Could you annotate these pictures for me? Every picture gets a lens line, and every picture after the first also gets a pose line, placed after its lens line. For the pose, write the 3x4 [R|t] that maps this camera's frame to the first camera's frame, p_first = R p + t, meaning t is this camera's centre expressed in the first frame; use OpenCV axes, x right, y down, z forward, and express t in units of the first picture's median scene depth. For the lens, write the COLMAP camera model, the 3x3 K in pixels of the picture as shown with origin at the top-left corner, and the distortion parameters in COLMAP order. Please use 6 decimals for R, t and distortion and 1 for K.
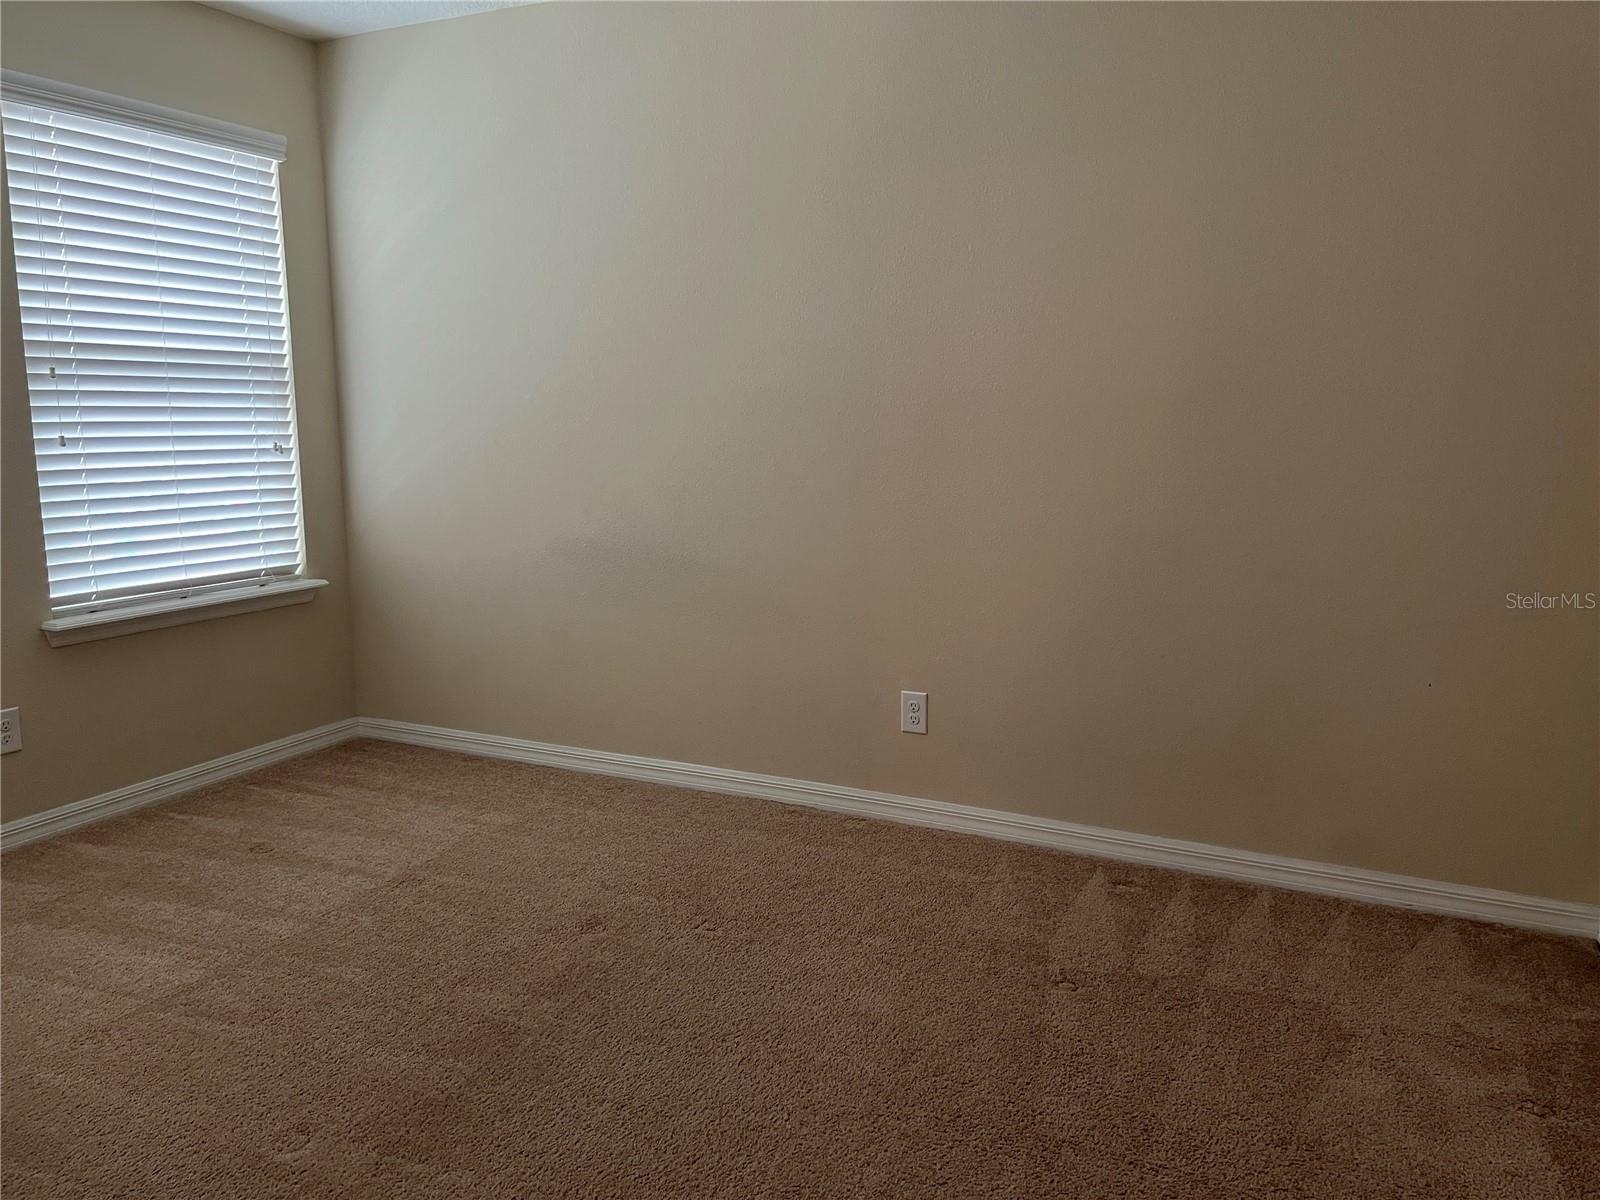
lens RADIAL K [[1203.6, 0, 812.6], [0, 1203.6, 589.7], [0, 0, 1]] dist [0.059248, -0.066543]
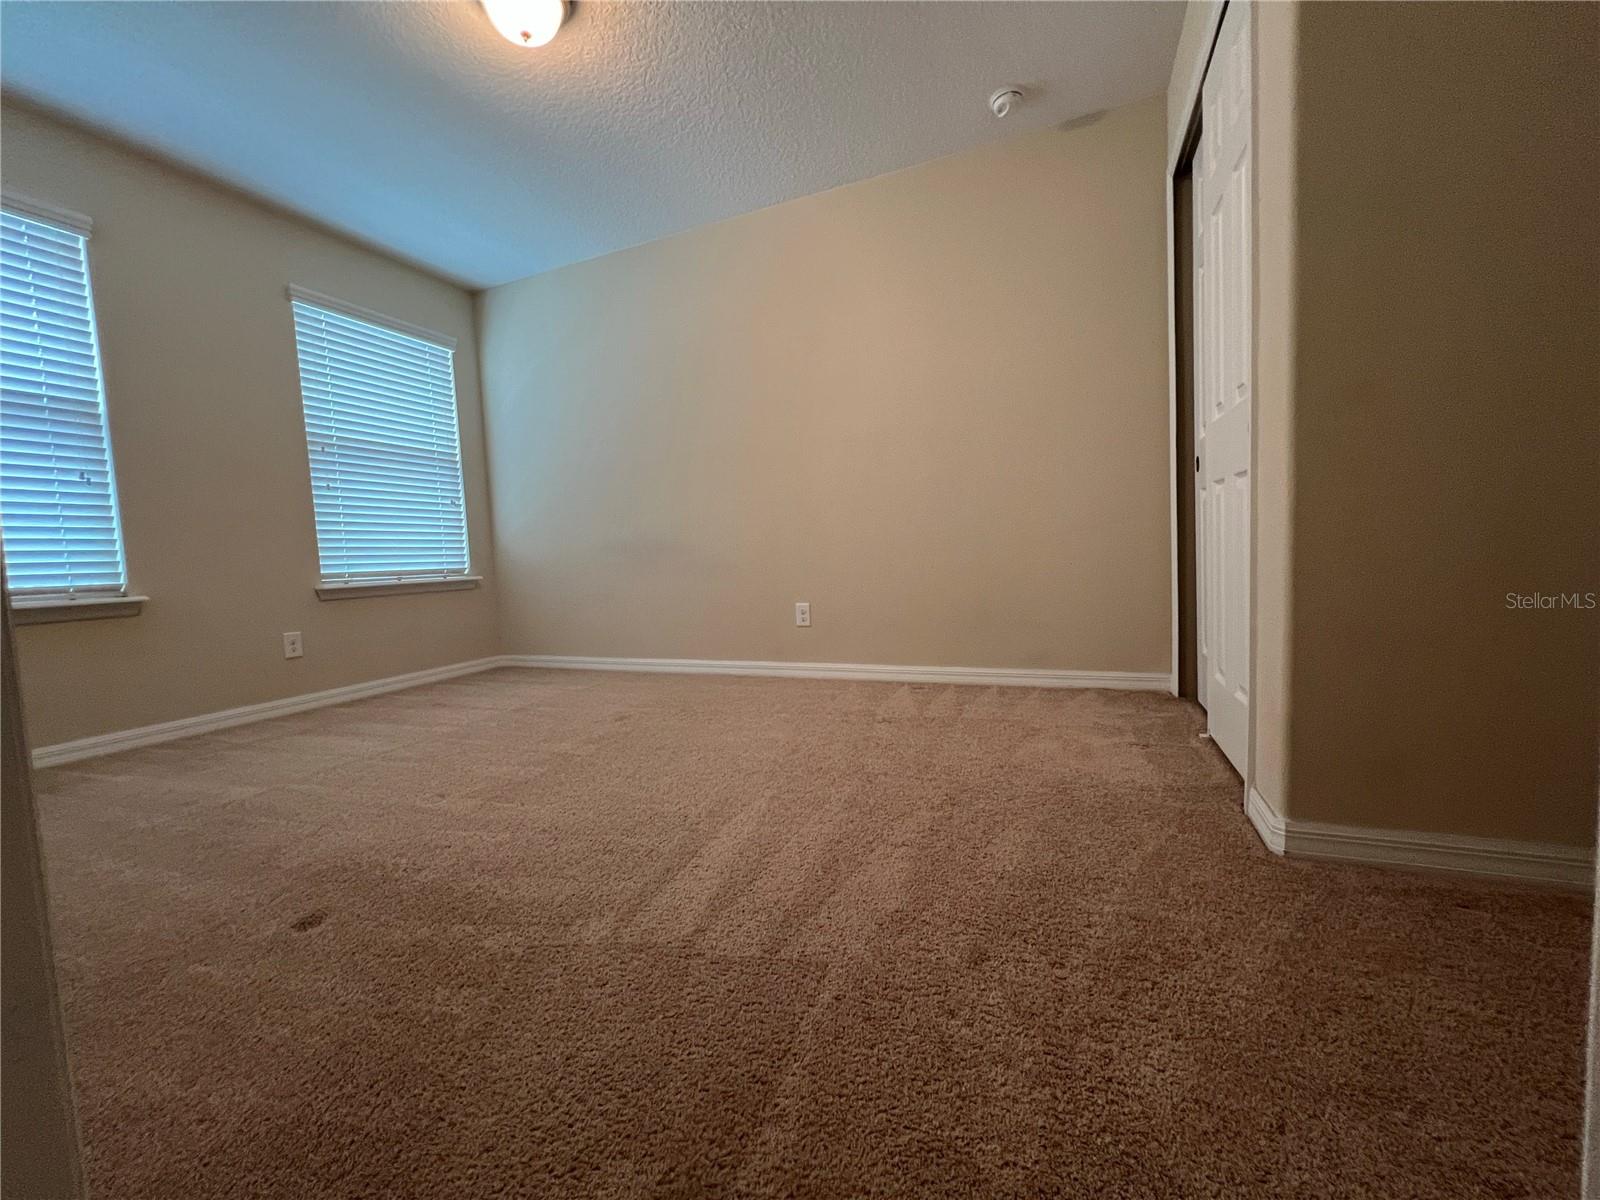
lens RADIAL K [[639.6, 0, 796.4], [0, 639.6, 598.1], [0, 0, 1]] dist [-0.001774, -0.000549]
pose [[0.997863, -0.049142, 0.043054, 0.034673], [0.052509, 0.995336, -0.080924, 0.159137], [-0.038876, 0.083012, 0.995790, 0.035335]]
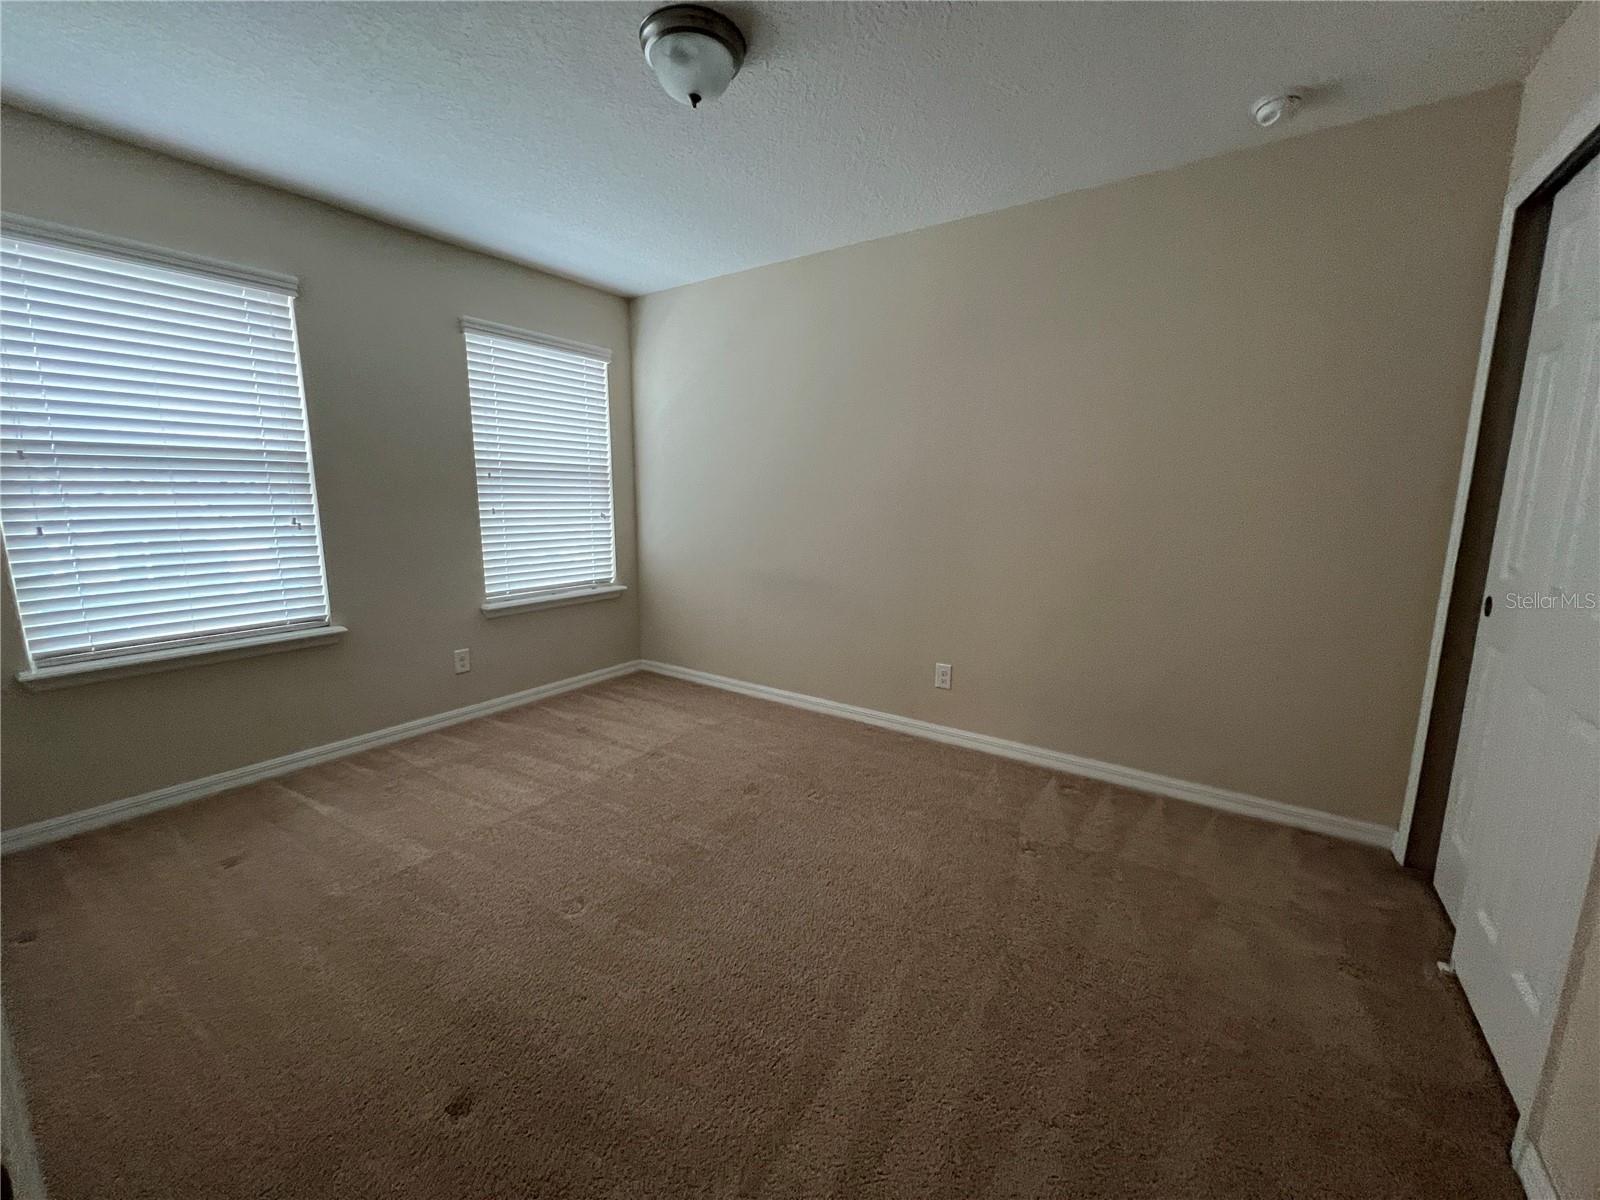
lens RADIAL K [[640.5, 0, 794.9], [0, 640.5, 601.3], [0, 0, 1]] dist [-0.003151, -0.000444]
pose [[0.987515, 0.033327, -0.153956, 0.013278], [-0.030973, 0.999364, 0.017665, -0.013041], [0.154447, -0.012676, 0.987920, 0.077162]]
